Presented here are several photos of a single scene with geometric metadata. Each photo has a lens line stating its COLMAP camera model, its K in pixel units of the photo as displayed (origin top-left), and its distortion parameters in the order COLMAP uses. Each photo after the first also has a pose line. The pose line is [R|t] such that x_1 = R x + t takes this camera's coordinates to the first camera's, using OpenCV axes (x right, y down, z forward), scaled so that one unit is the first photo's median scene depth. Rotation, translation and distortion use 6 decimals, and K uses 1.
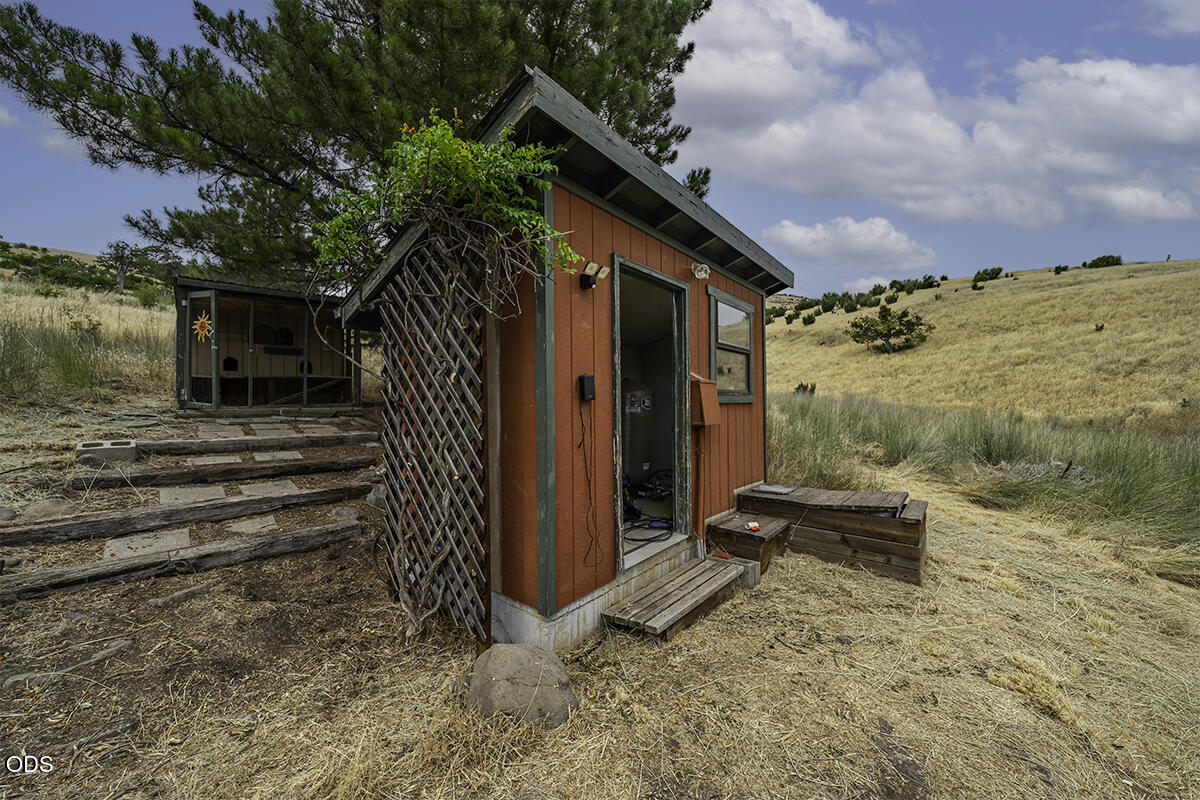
lens RADIAL K [[382.1, 0, 600.0], [0, 382.1, 400.0], [0, 0, 1]] dist [-0.000162, -0.000028]
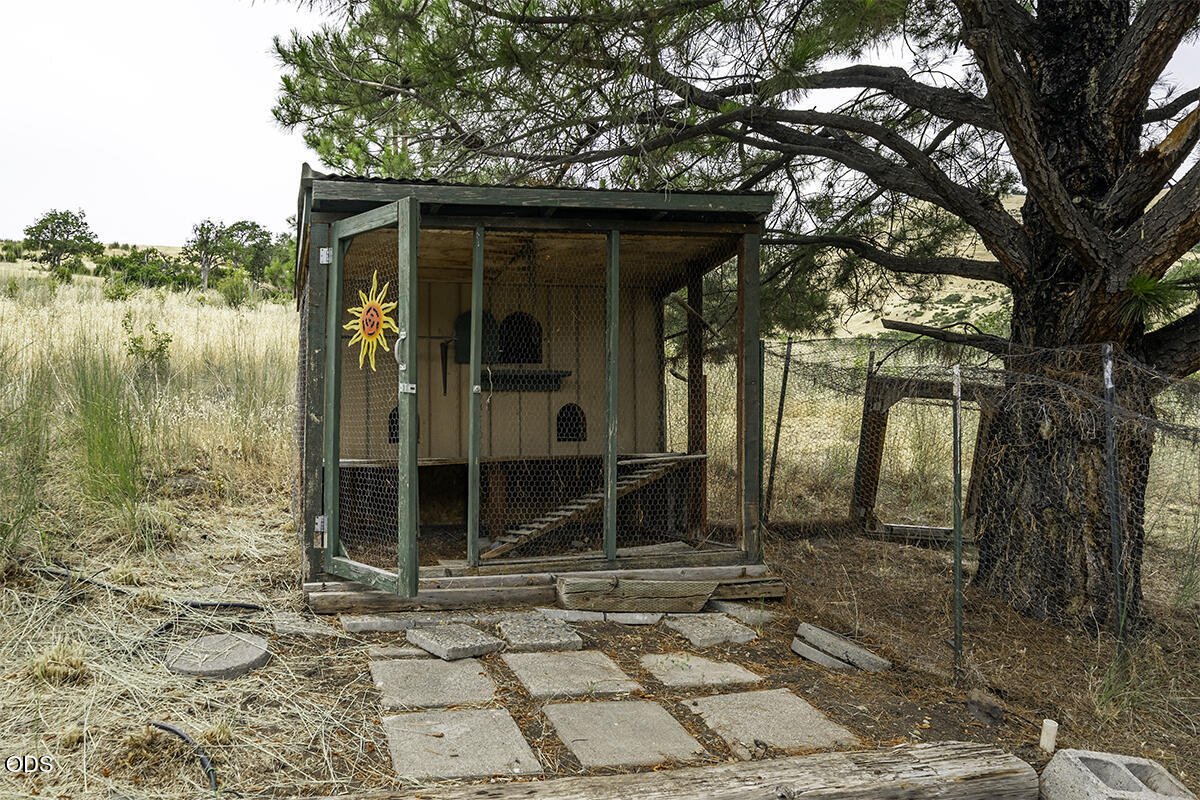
lens RADIAL K [[831.2, 0, 600.0], [0, 831.2, 400.0], [0, 0, 1]] dist [0.002311, 0.000578]
pose [[0.899719, -0.035356, -0.435035, -0.440669], [0.010498, 0.998178, -0.059411, -0.065792], [0.436343, 0.048887, 0.898451, 0.360738]]
